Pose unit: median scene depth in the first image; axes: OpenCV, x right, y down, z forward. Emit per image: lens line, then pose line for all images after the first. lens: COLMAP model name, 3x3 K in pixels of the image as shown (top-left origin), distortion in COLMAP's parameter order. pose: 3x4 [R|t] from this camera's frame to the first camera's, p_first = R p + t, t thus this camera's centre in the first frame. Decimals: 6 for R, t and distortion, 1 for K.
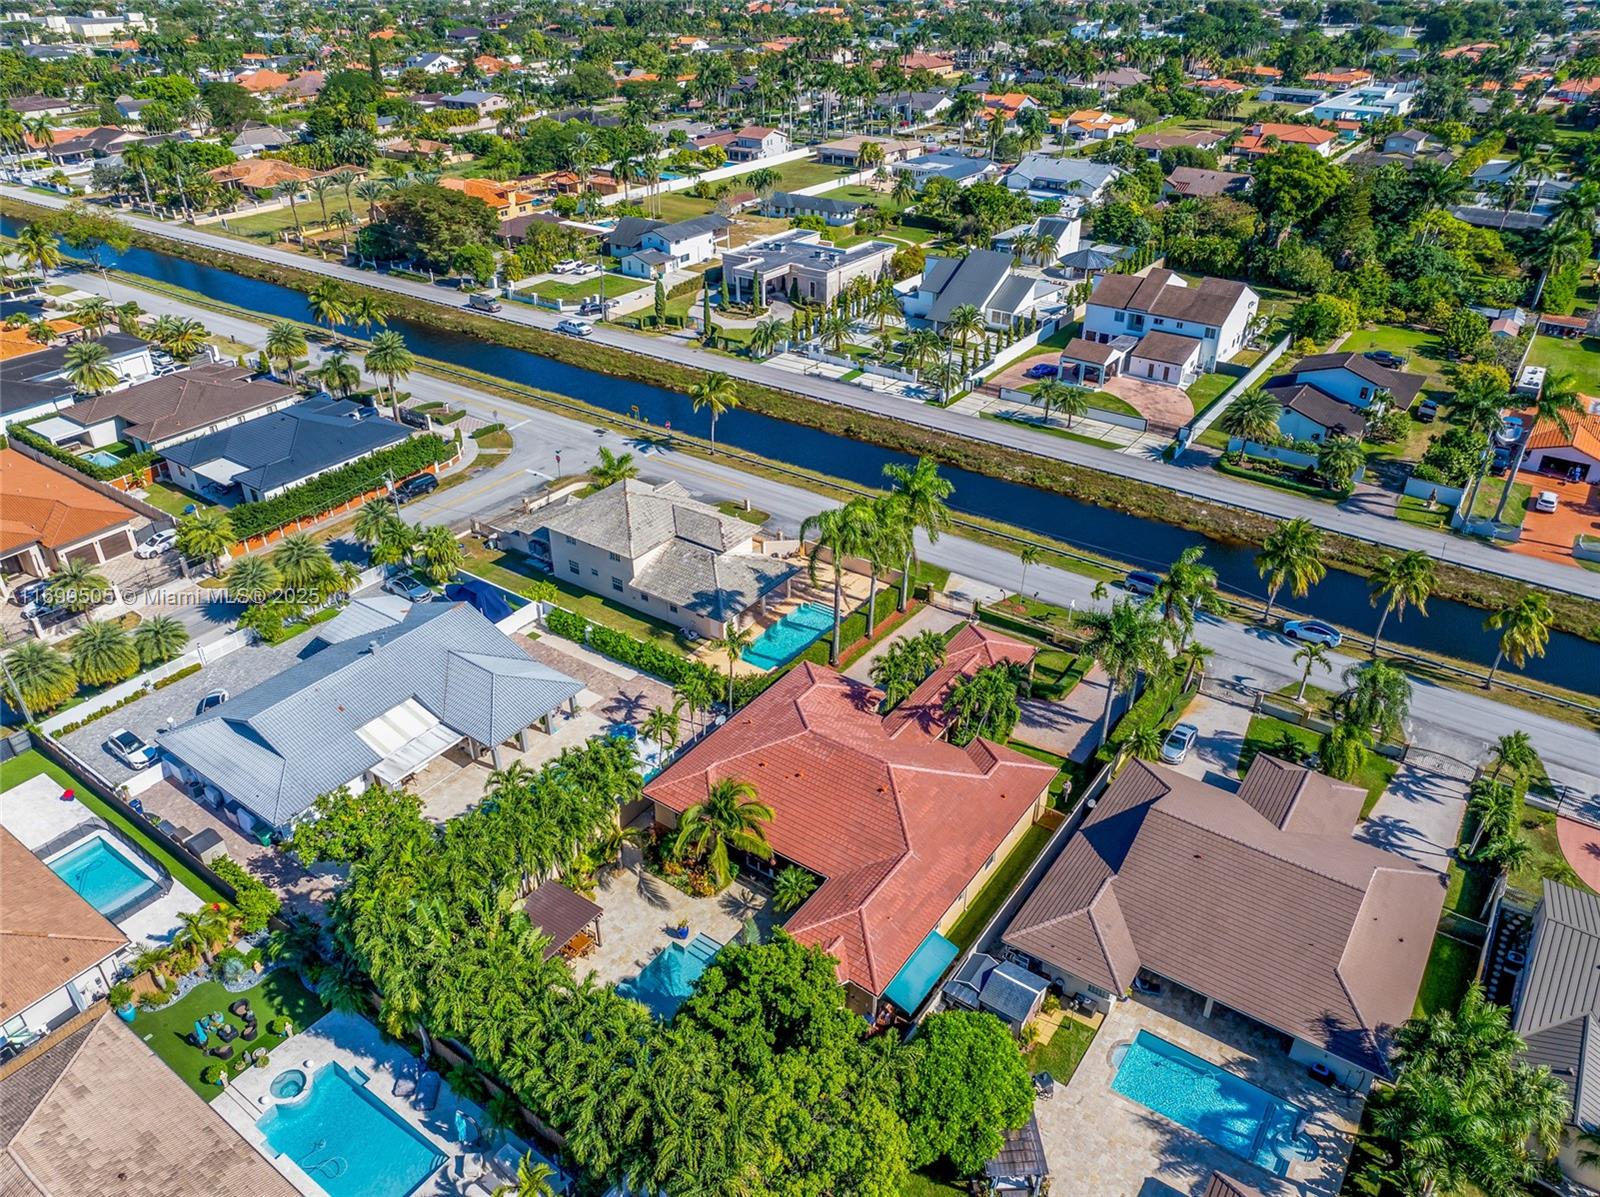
lens RADIAL K [[1114.0, 0, 810.3], [0, 1114.0, 594.6], [0, 0, 1]] dist [-0.037861, 0.007948]
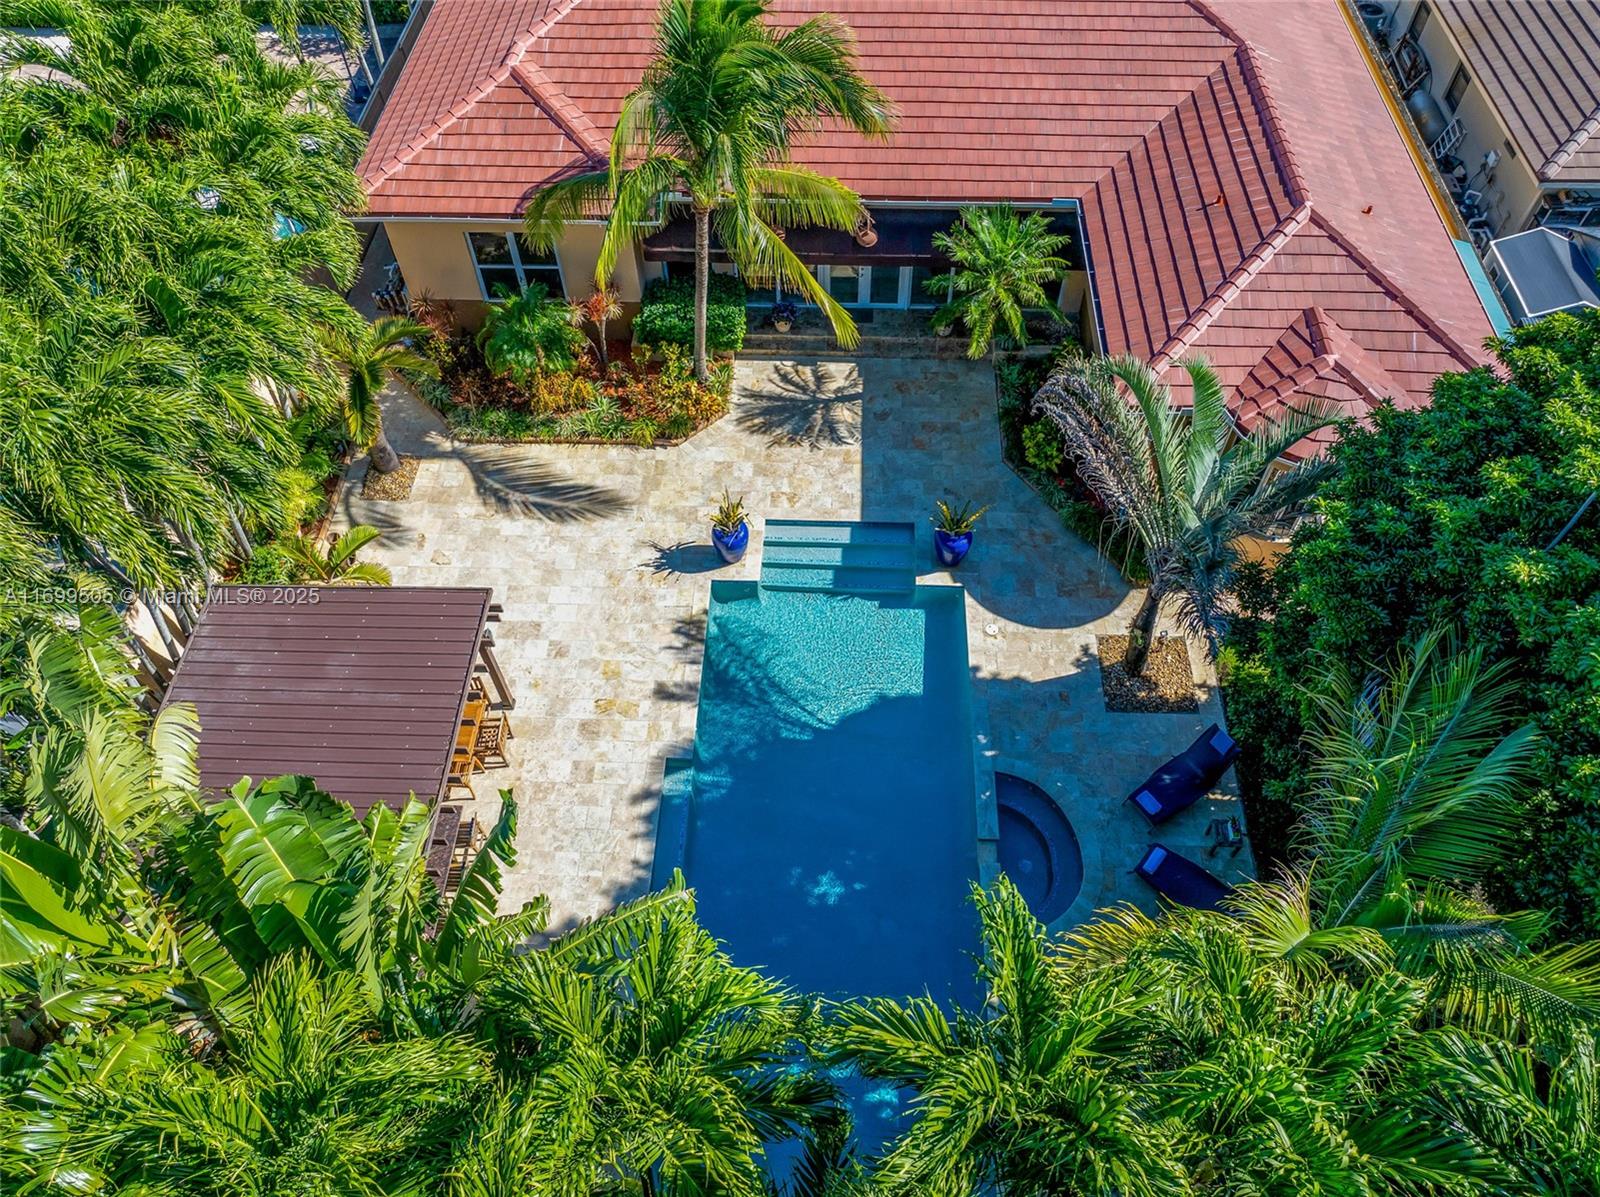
lens RADIAL K [[1114.0, 0, 809.1], [0, 1114.0, 597.9], [0, 0, 1]] dist [-0.037861, 0.007948]
pose [[0.838860, -0.445281, 0.313111, -0.103285], [0.280997, 0.846862, 0.451515, 0.093898], [-0.466213, -0.290774, 0.835521, 0.371958]]
